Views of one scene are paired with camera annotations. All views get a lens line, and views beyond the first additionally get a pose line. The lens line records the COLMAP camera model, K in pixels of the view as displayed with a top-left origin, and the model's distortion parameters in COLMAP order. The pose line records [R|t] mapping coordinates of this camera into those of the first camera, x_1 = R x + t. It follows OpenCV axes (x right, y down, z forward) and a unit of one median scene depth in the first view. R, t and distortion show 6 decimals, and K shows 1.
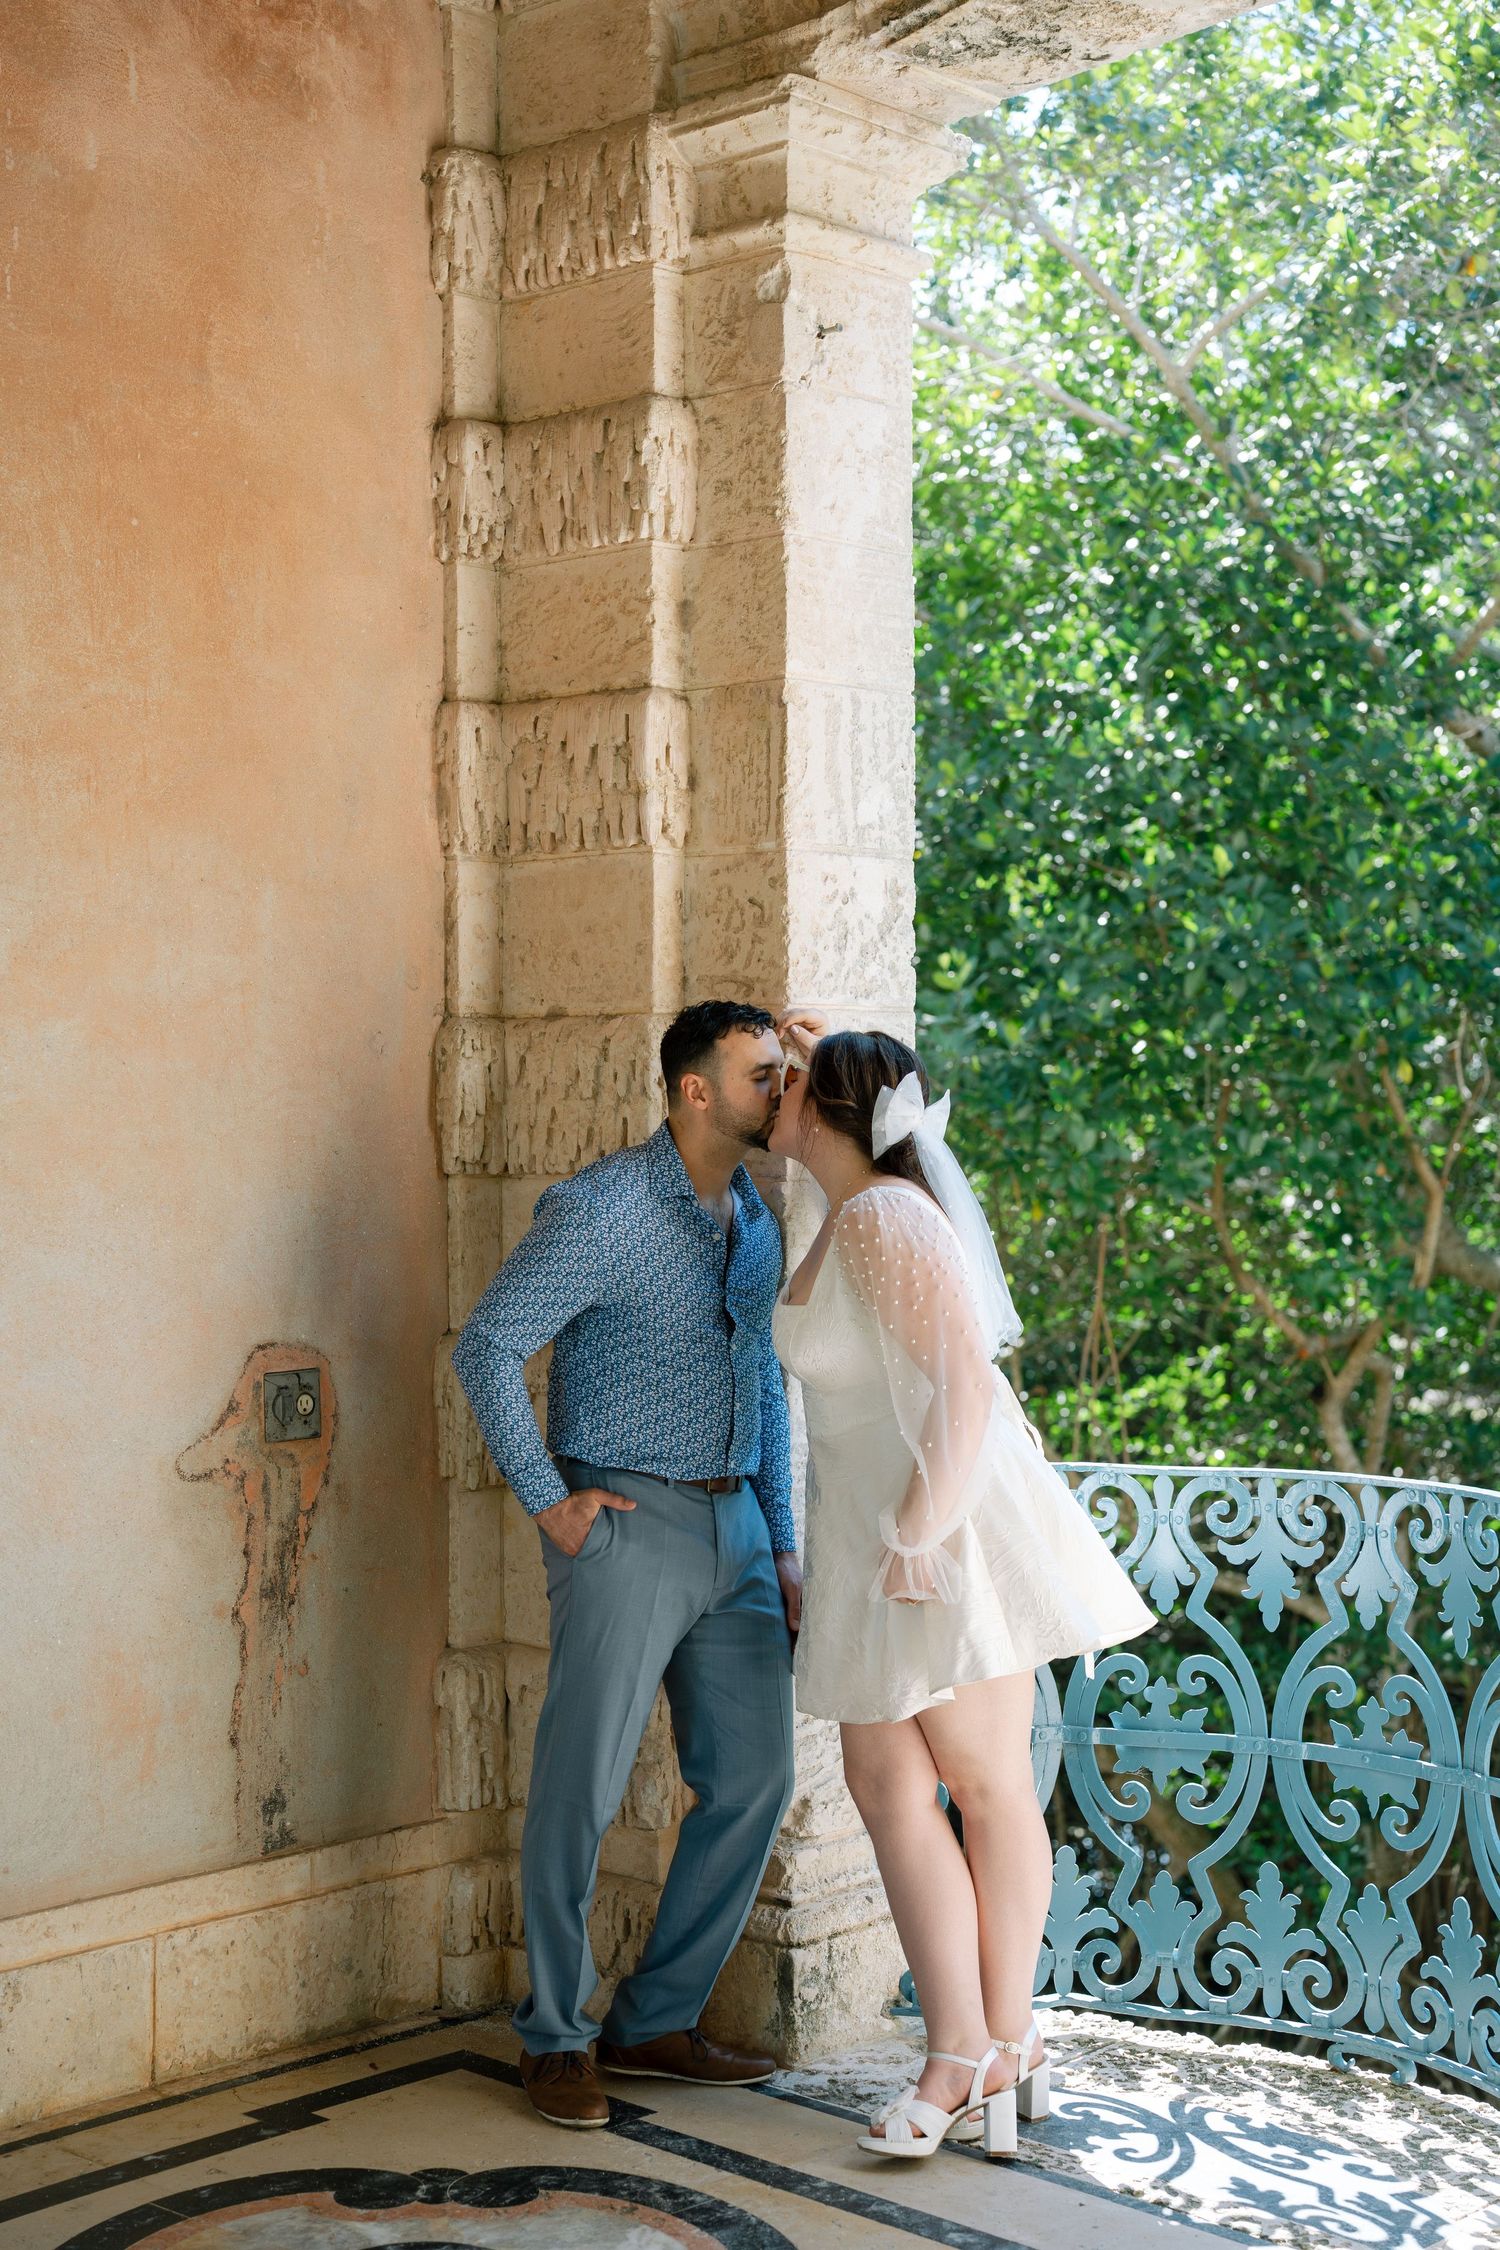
lens RADIAL K [[3032.3, 0, 767.8], [0, 3032.3, 1177.5], [0, 0, 1]] dist [-0.073258, 0.618116]
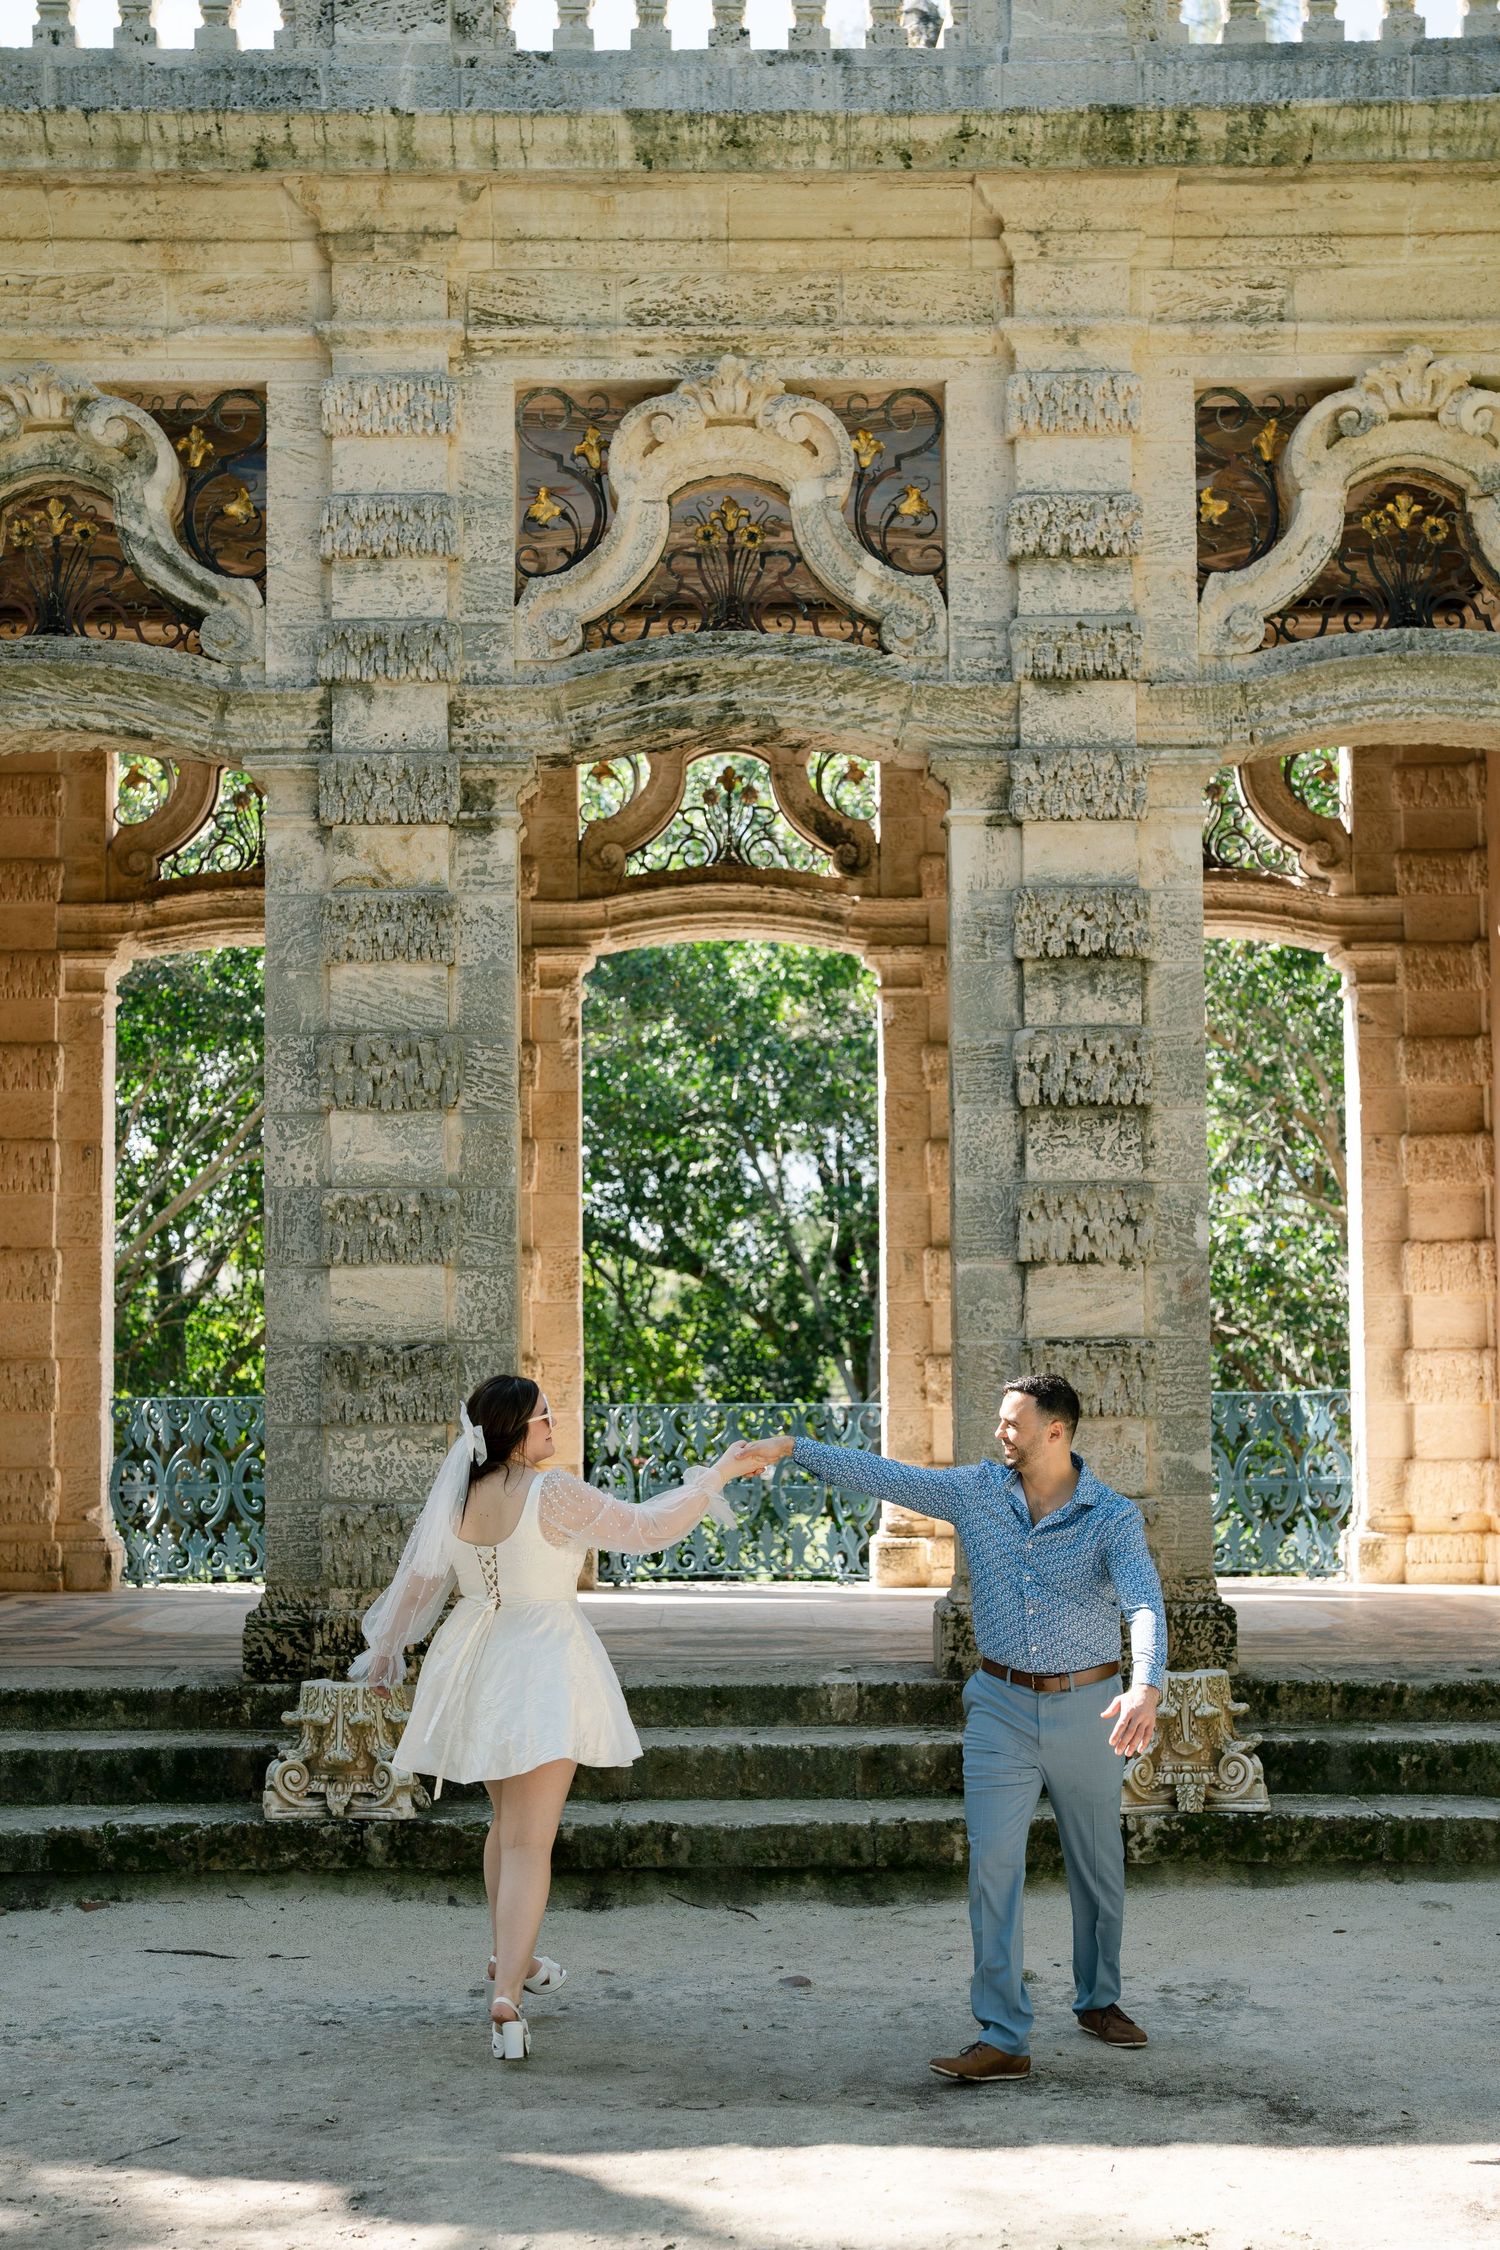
lens RADIAL K [[3108.1, 0, 748.5], [0, 3108.1, 1202.7], [0, 0, 1]] dist [-0.026153, 0.091217]
pose [[0.718987, 0.025124, 0.694569, -1.687883], [0.014810, 0.998566, -0.051450, 0.068917], [-0.694865, 0.047278, 0.717584, -1.690547]]
